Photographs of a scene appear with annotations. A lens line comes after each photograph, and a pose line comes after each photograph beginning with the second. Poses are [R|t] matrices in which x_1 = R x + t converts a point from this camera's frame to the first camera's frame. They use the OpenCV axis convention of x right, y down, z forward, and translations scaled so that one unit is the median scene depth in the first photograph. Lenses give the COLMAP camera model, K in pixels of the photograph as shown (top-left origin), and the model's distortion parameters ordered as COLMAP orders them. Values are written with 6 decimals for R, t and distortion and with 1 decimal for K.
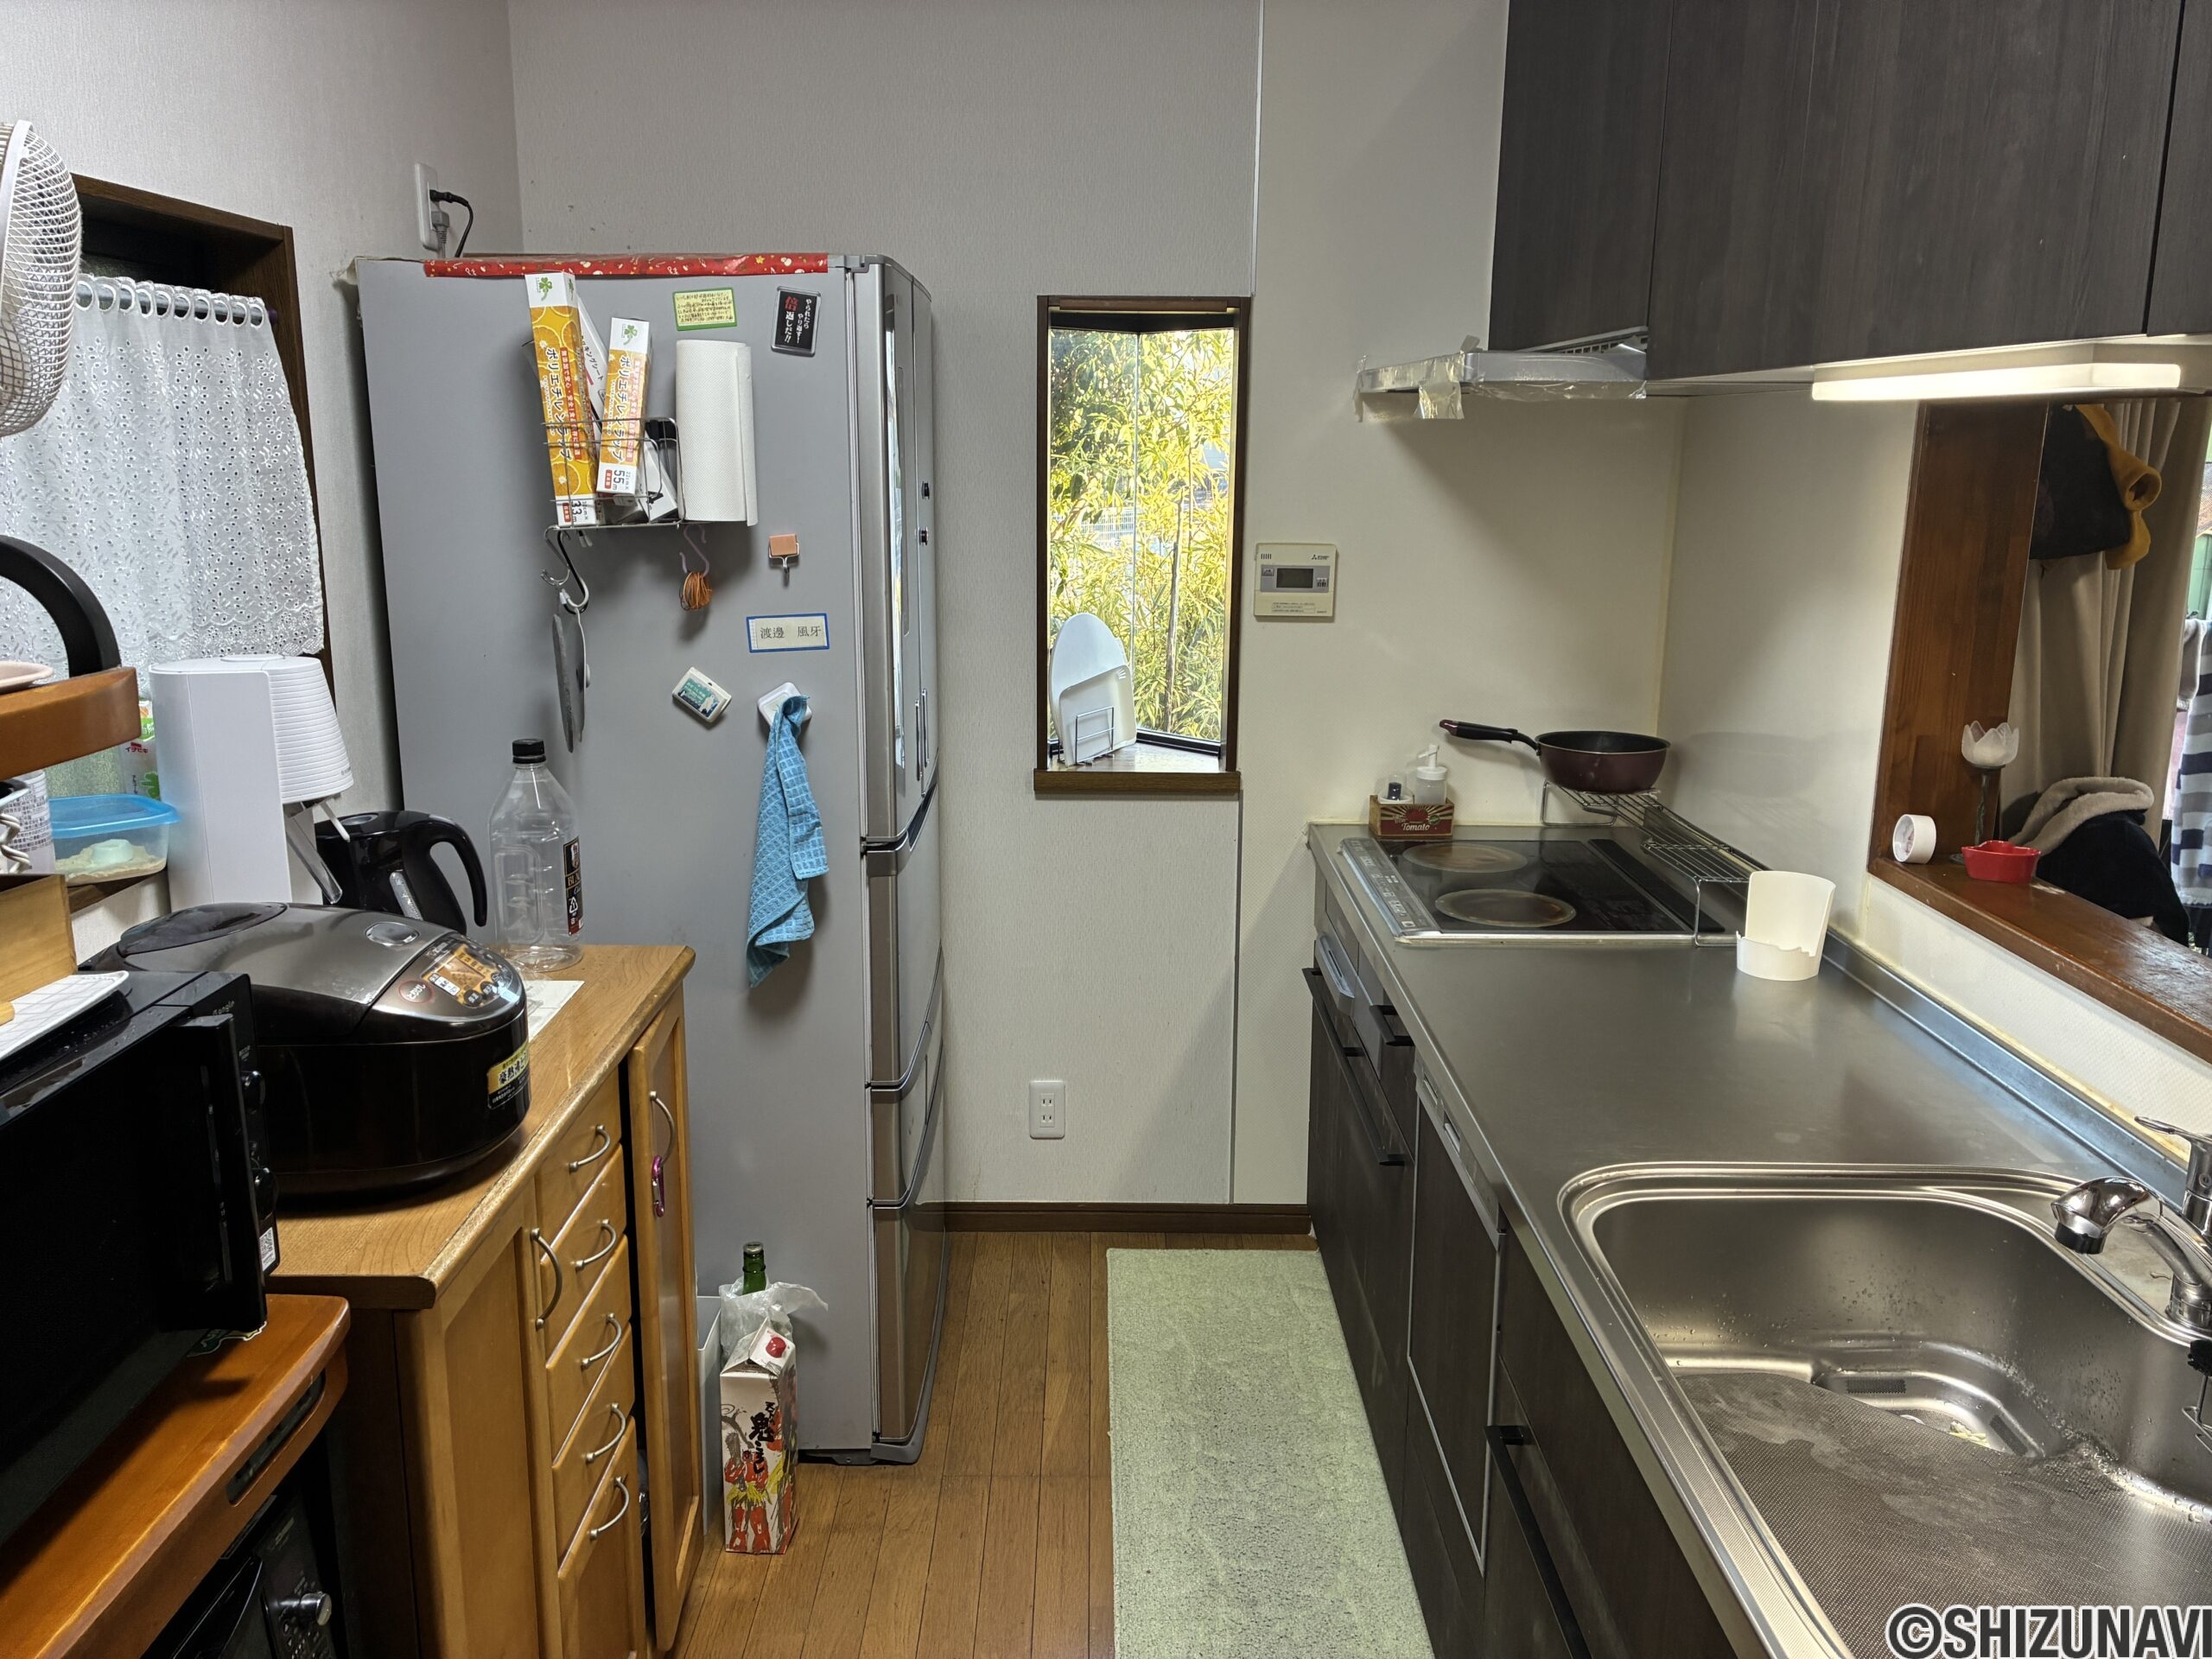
lens RADIAL K [[1698.2, 0, 1095.9], [0, 1698.2, 848.5], [0, 0, 1]] dist [0.053466, -0.046248]
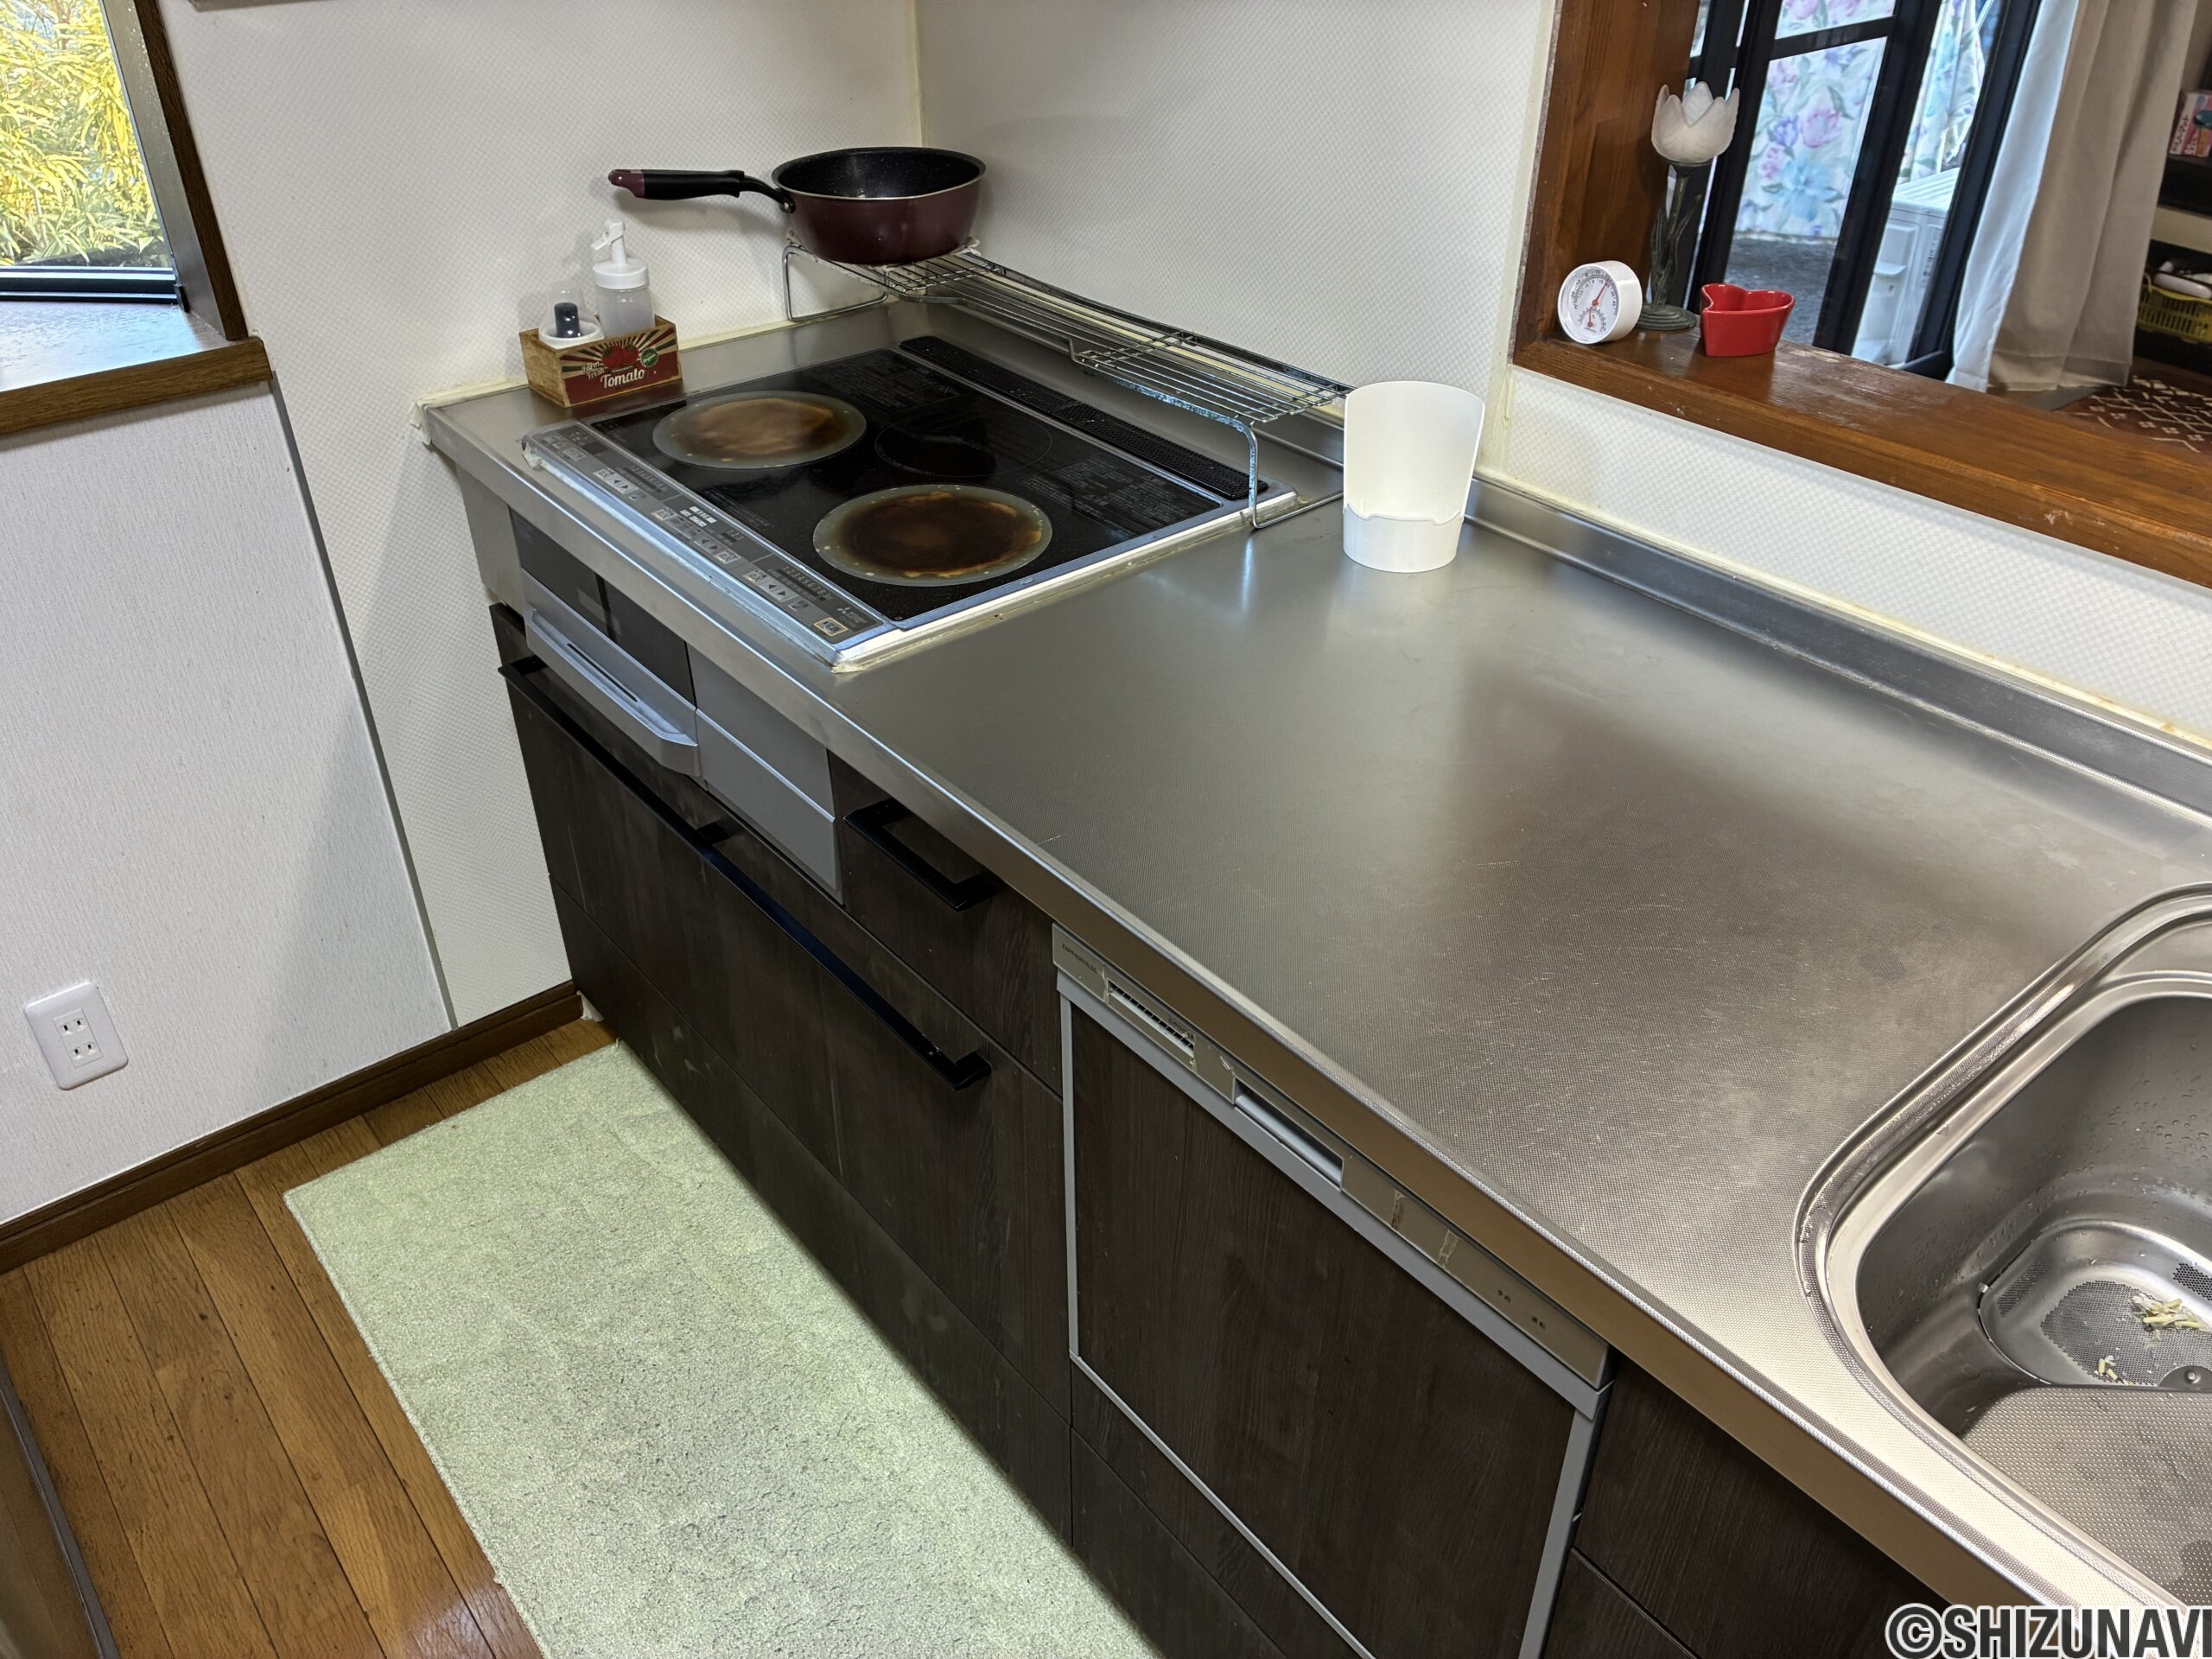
lens RADIAL K [[1698.2, 0, 1113.7], [0, 1698.2, 821.4], [0, 0, 1]] dist [0.053466, -0.046248]
pose [[0.773905, -0.358455, 0.522093, -0.041121], [0.156228, 0.906979, 0.391129, -0.082894], [-0.613730, -0.221131, 0.757916, 0.466265]]
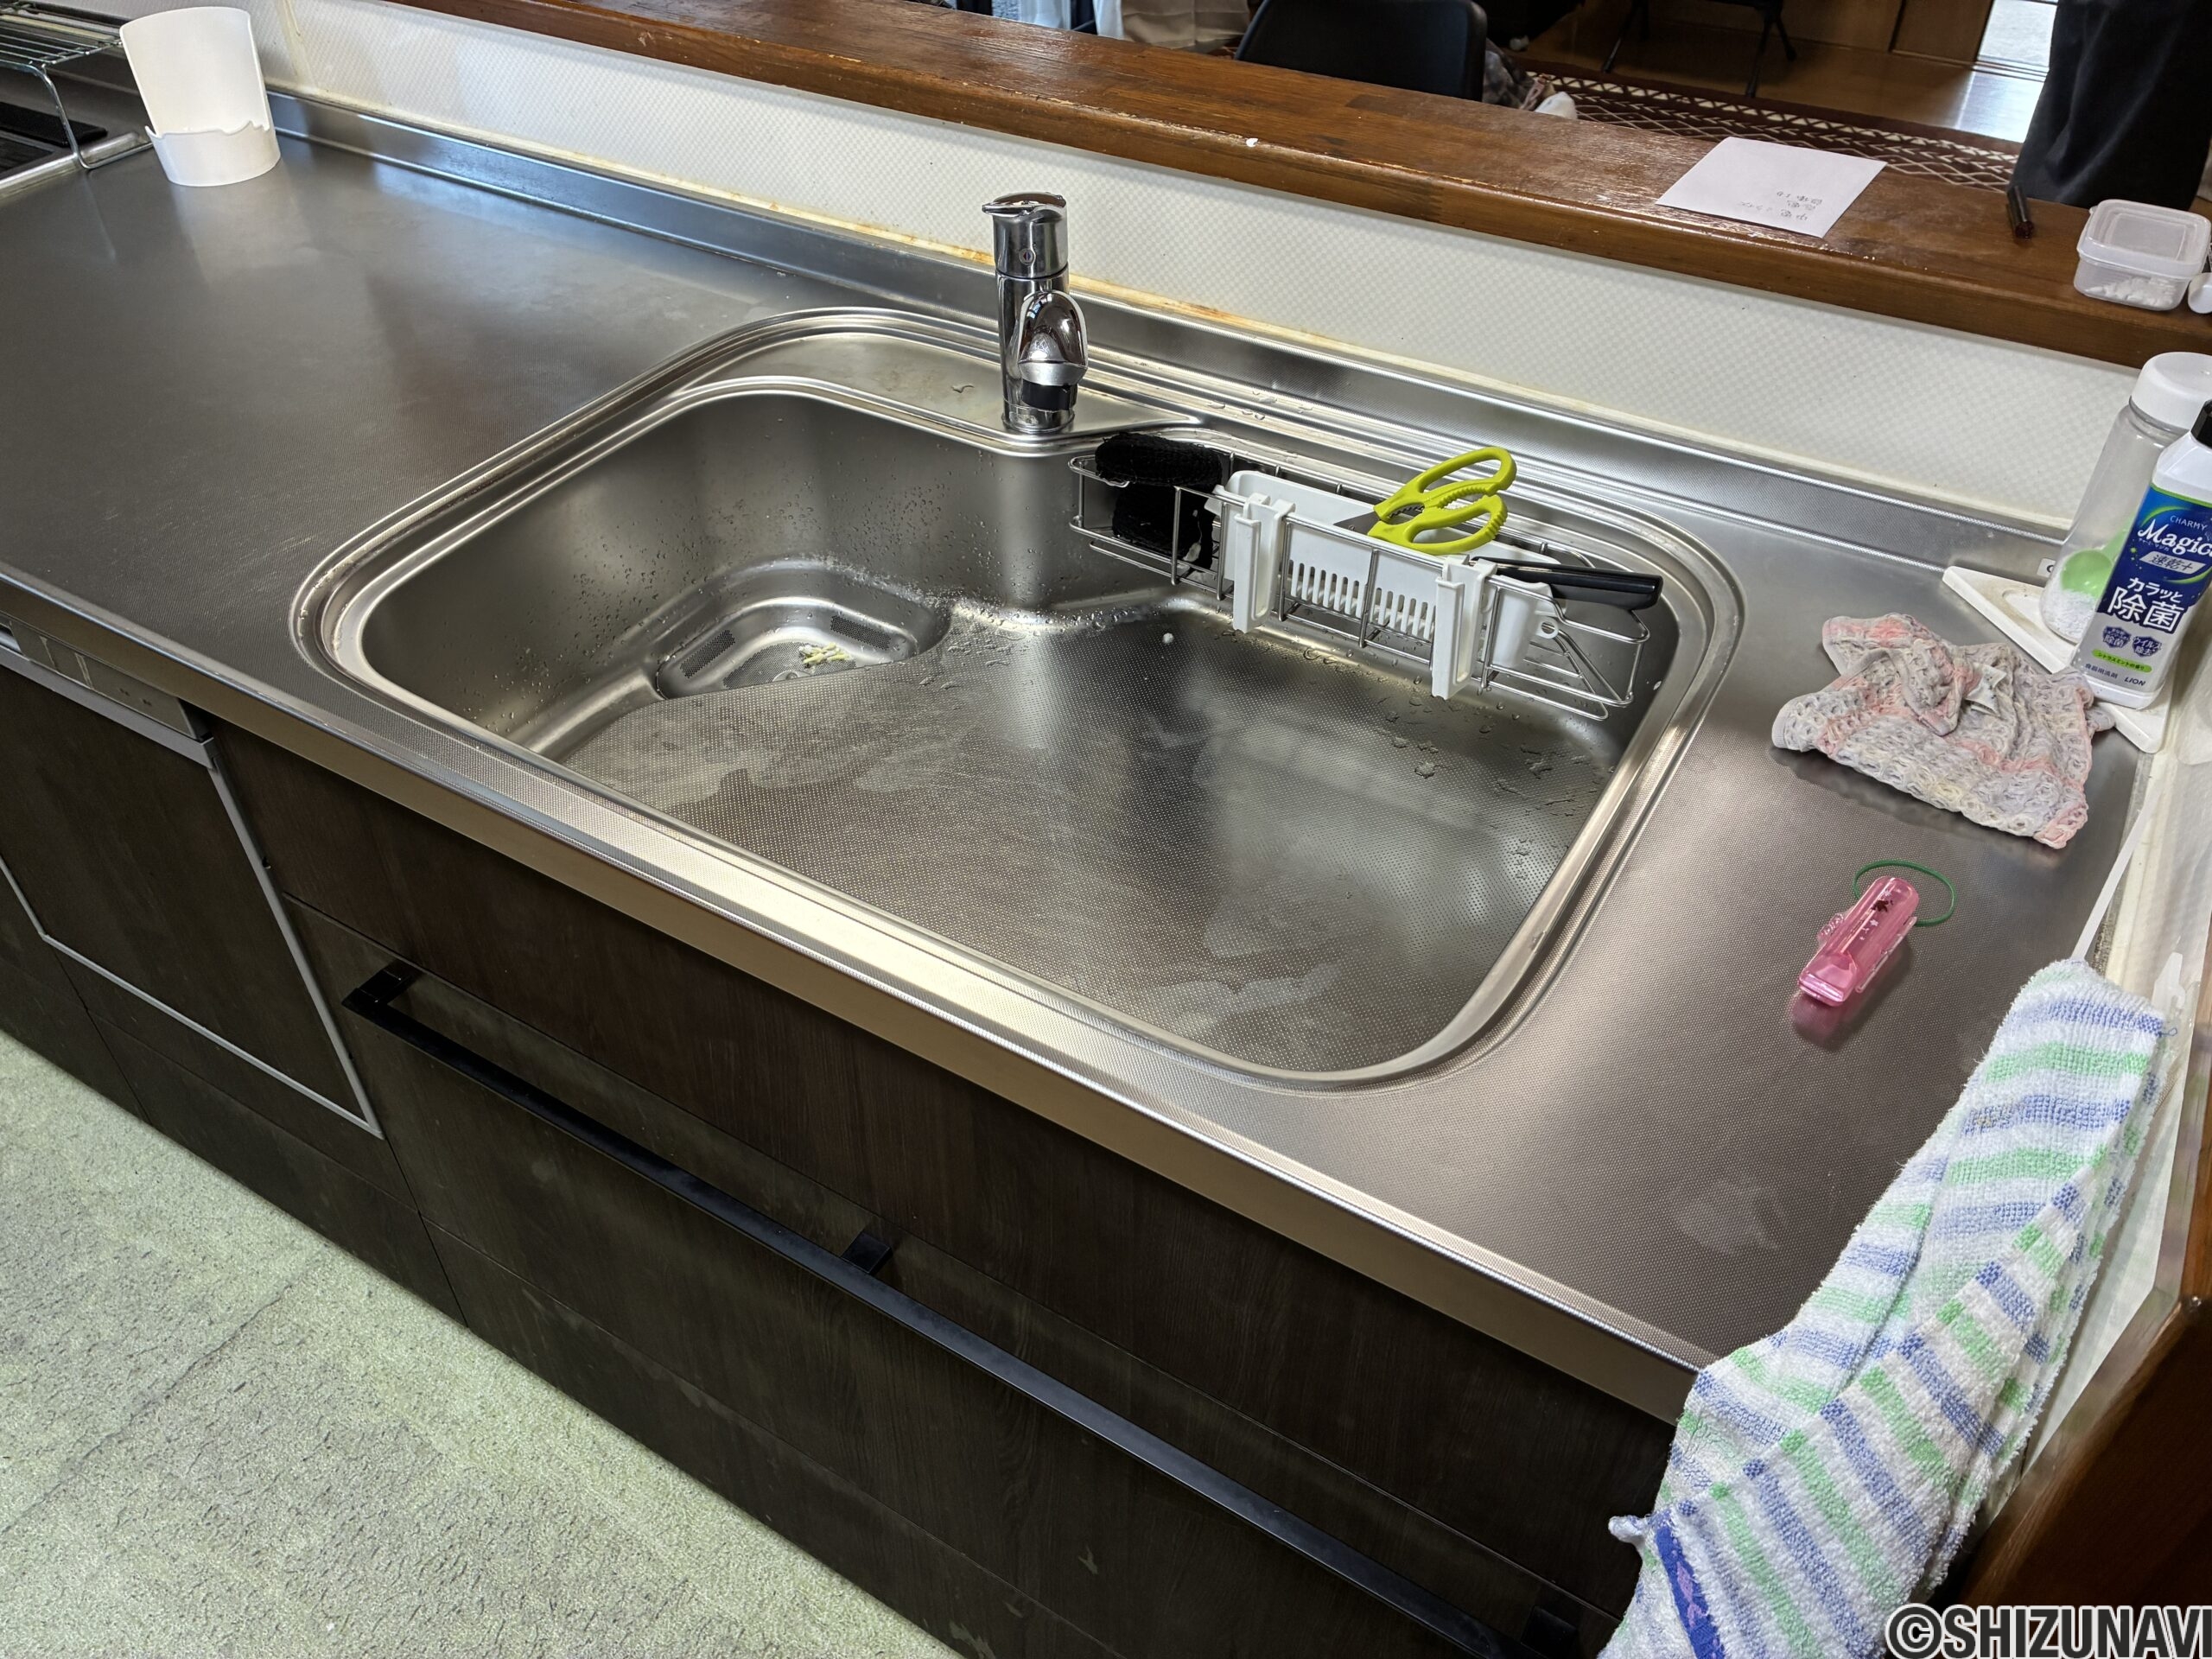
lens RADIAL K [[1698.2, 0, 1101.4], [0, 1698.2, 826.4], [0, 0, 1]] dist [0.053466, -0.046248]
pose [[0.528440, -0.563641, 0.634870, -0.000889], [0.219214, 0.813043, 0.539358, -0.007374], [-0.820181, -0.145845, 0.553202, 0.240599]]
